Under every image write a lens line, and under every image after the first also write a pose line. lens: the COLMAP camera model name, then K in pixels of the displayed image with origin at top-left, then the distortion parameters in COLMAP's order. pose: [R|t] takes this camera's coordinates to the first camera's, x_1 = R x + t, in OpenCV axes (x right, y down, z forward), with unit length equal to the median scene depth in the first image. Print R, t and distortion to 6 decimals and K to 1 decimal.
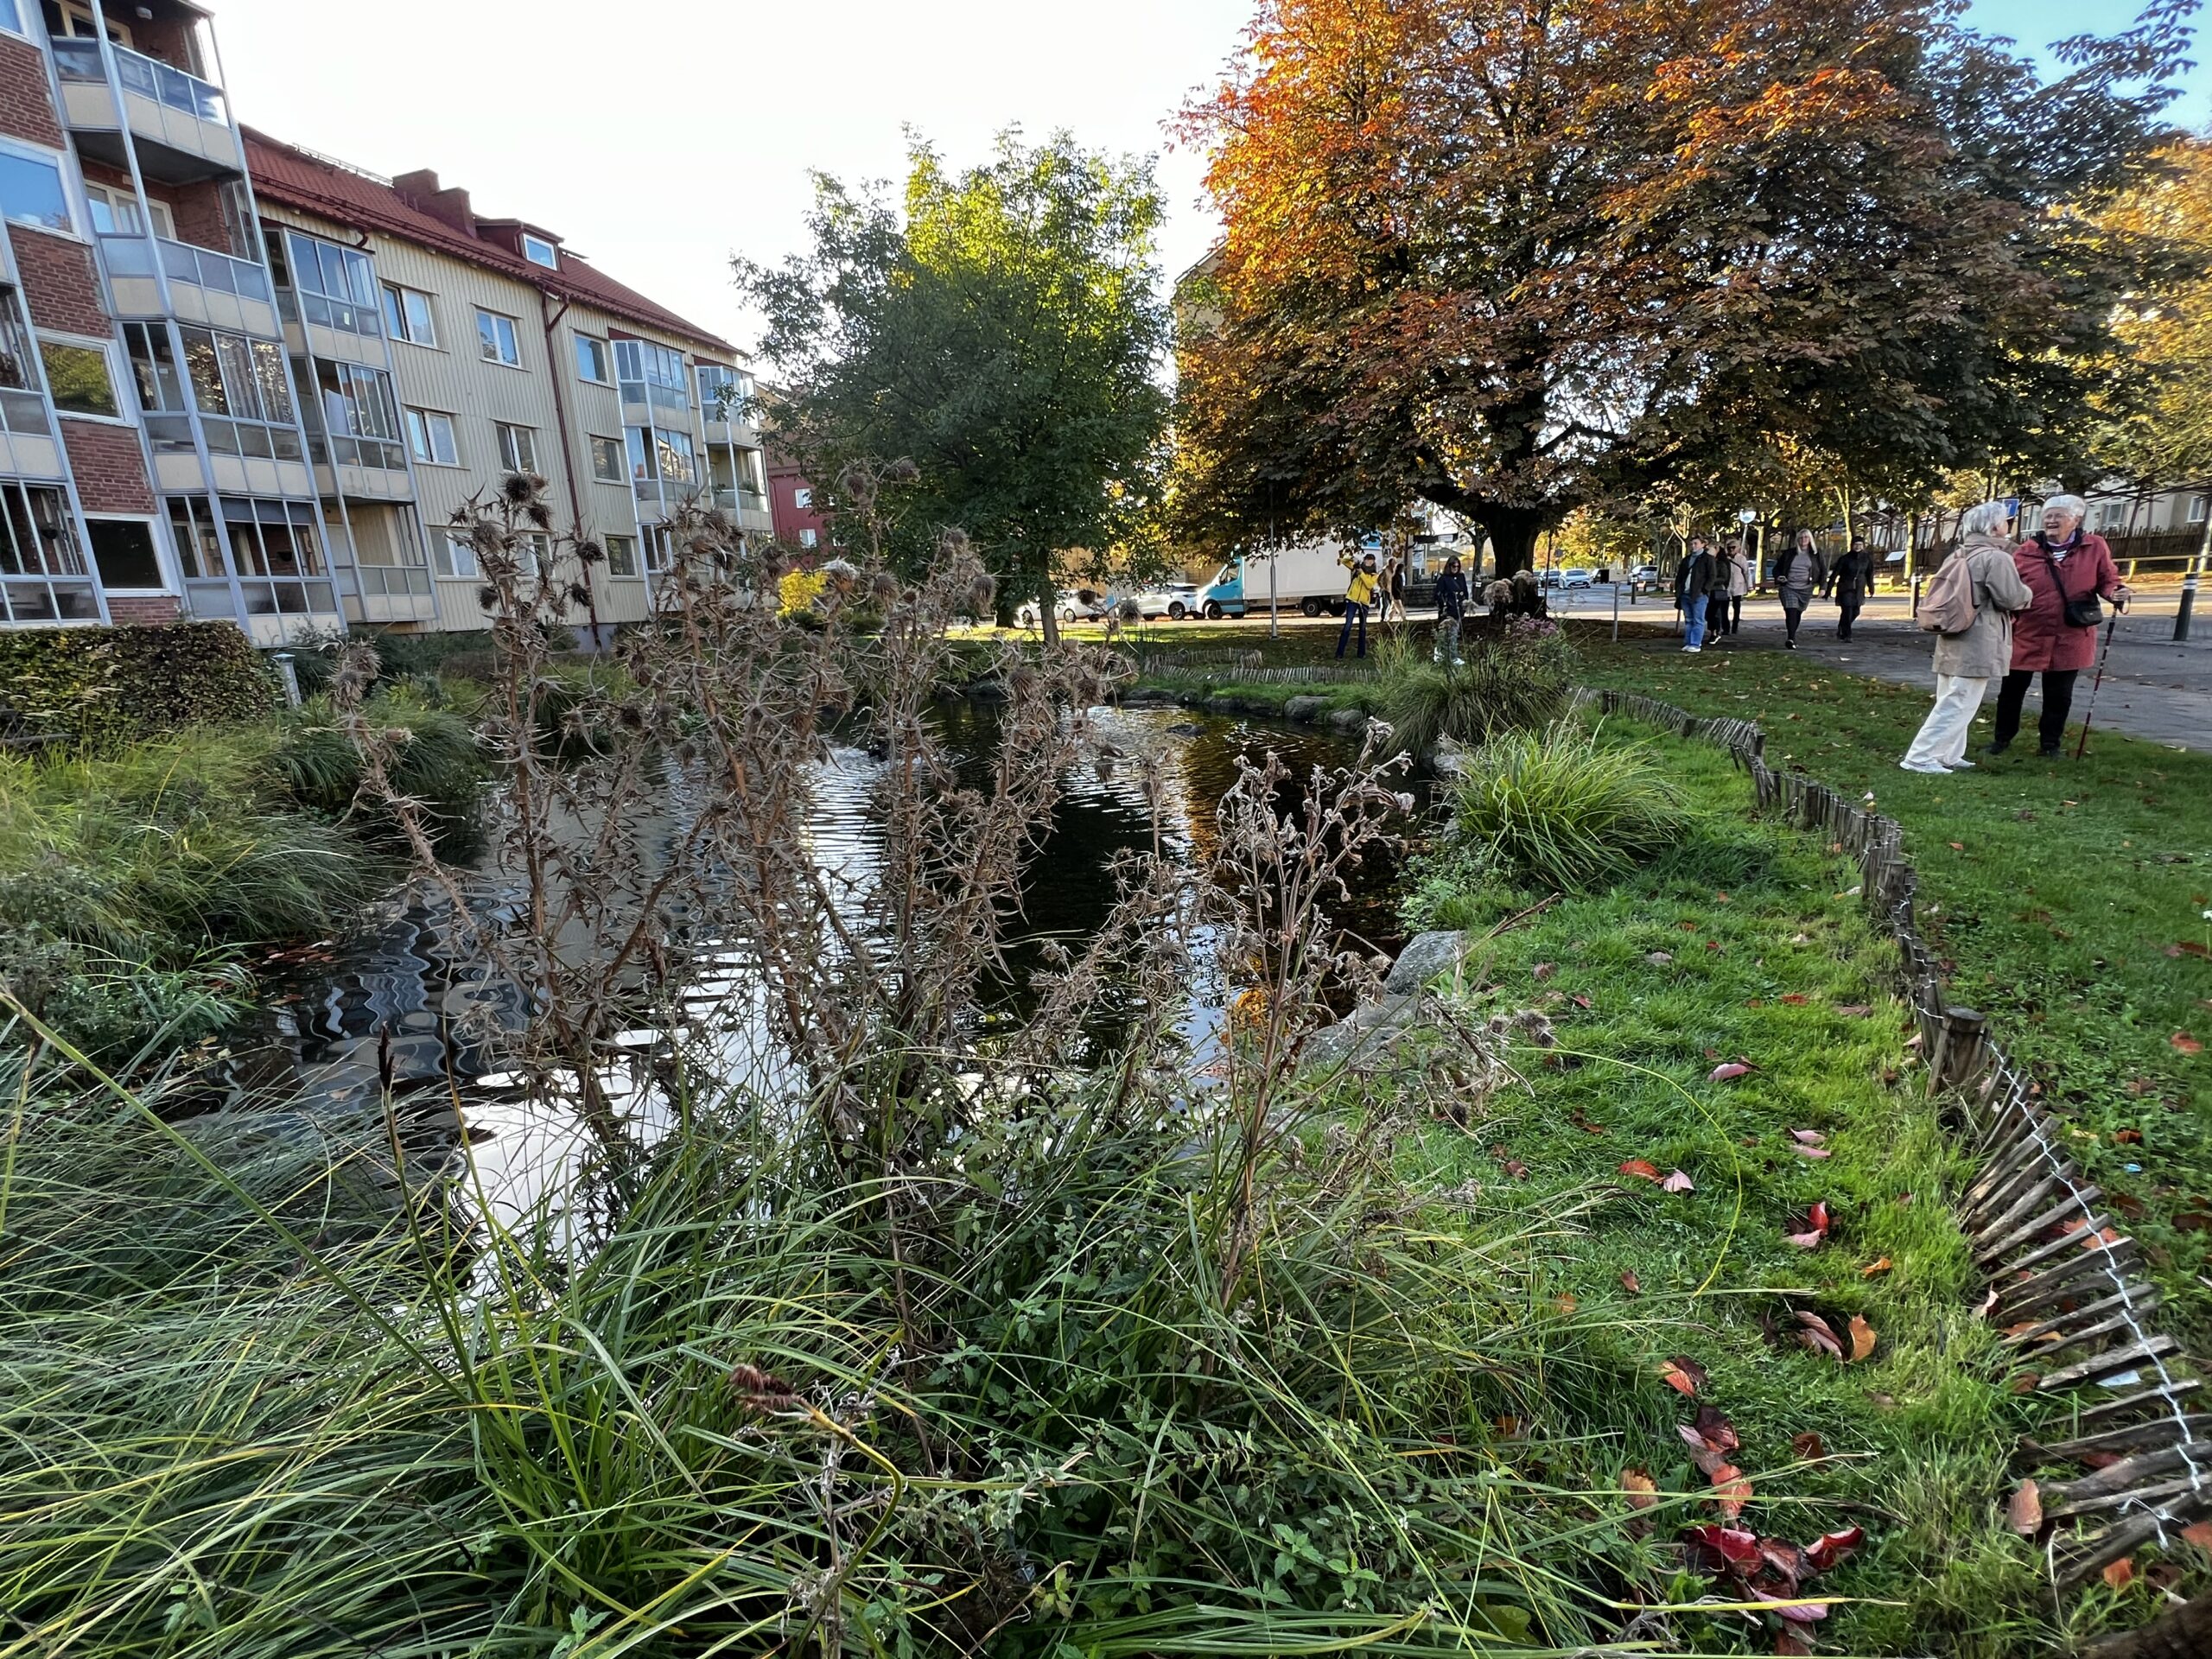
lens RADIAL K [[973.7, 0, 1102.0], [0, 973.7, 834.5], [0, 0, 1]] dist [-0.010659, -0.001301]
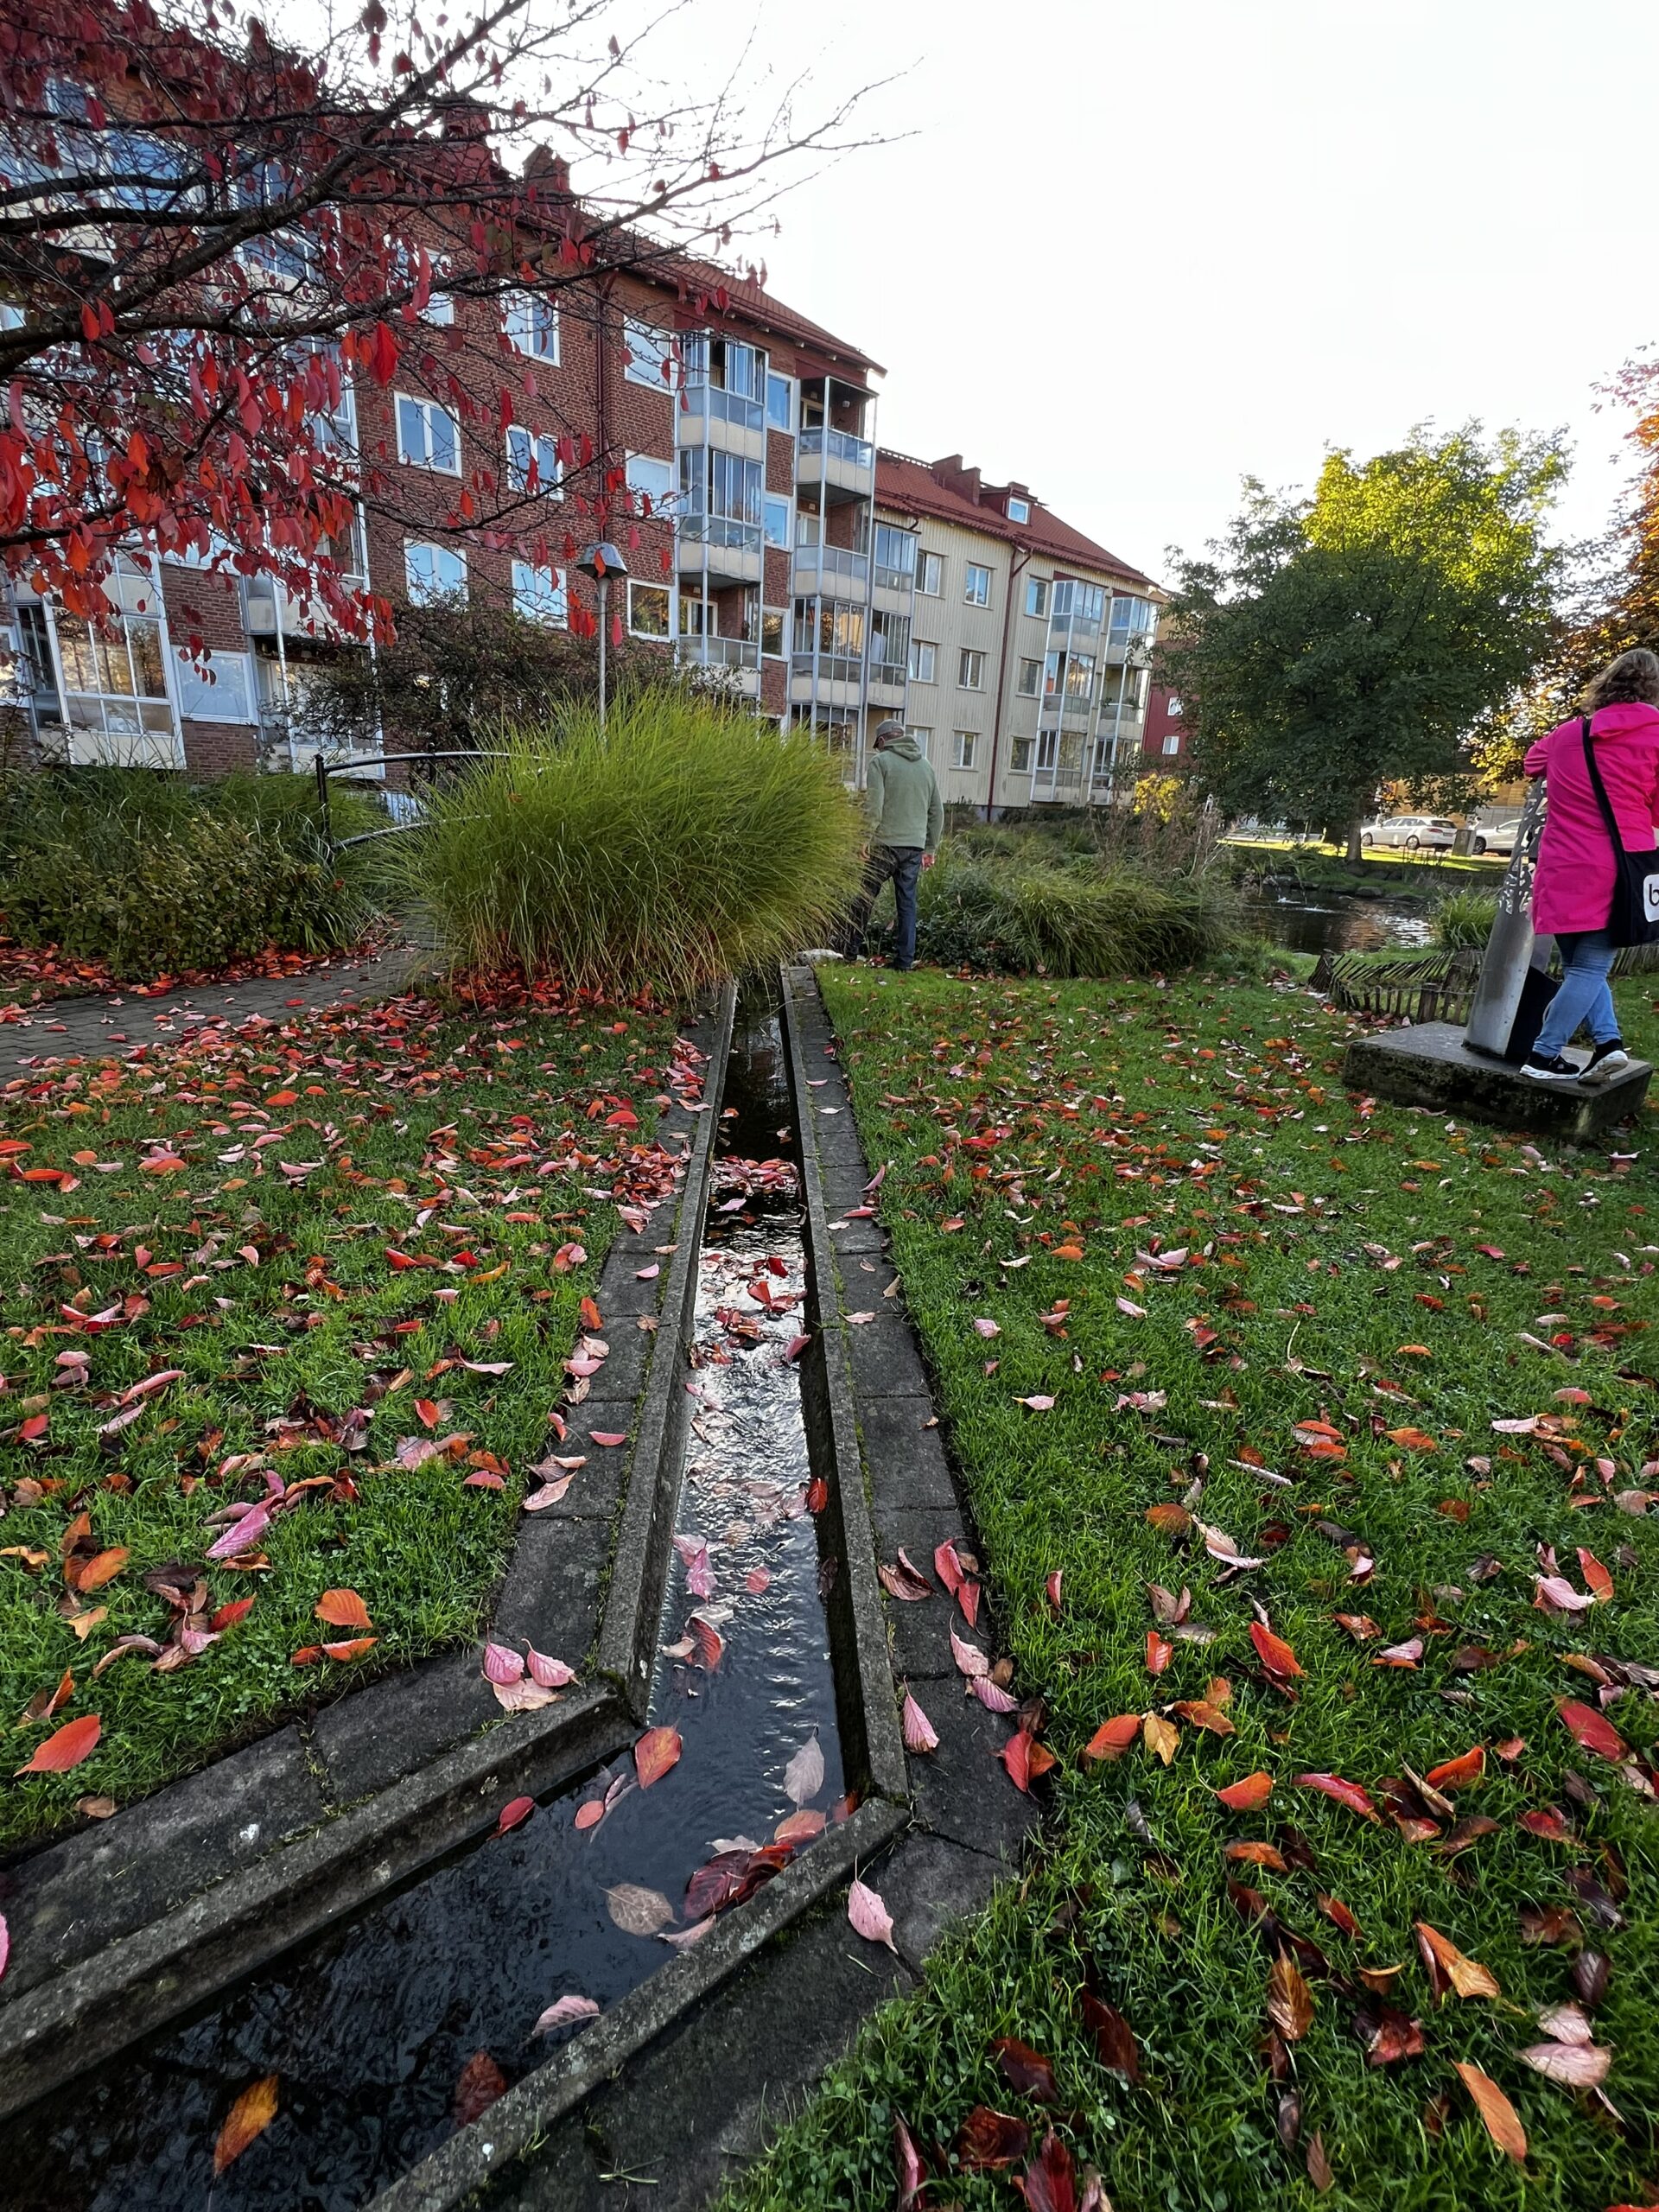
lens RADIAL K [[973.7, 0, 834.6], [0, 973.7, 1121.2], [0, 0, 1]] dist [-0.010659, -0.001301]
pose [[0.827168, 0.252992, -0.501785, 0.095992], [-0.212115, 0.967437, 0.138105, 0.080940], [0.520385, -0.007800, 0.853896, -0.324984]]
